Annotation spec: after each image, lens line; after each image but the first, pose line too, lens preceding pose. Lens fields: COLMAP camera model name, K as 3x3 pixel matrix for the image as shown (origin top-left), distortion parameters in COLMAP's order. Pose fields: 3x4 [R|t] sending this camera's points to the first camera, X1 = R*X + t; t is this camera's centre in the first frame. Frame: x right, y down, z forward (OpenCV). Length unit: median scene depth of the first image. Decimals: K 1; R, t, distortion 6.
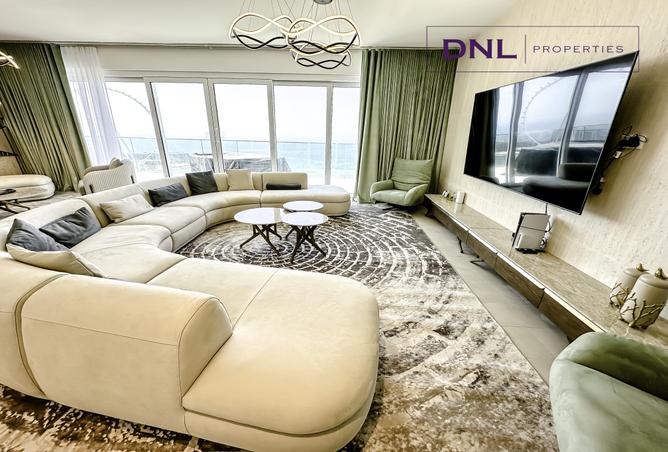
lens RADIAL K [[263.6, 0, 335.8], [0, 263.6, 239.4], [0, 0, 1]] dist [-0.000053, -0.000094]
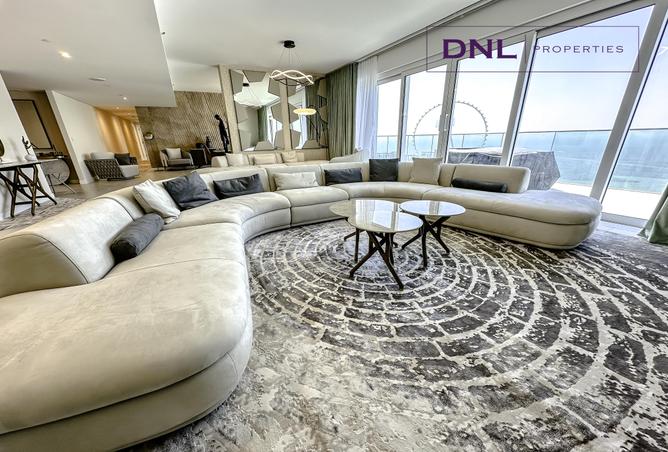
lens RADIAL K [[263.6, 0, 335.8], [0, 263.6, 239.4], [0, 0, 1]] dist [-0.000053, -0.000094]
pose [[0.496682, 0.275034, -0.823203, 0.251258], [-0.282617, 0.948023, 0.146219, -0.065514], [0.820631, 0.160027, 0.548595, 0.363551]]
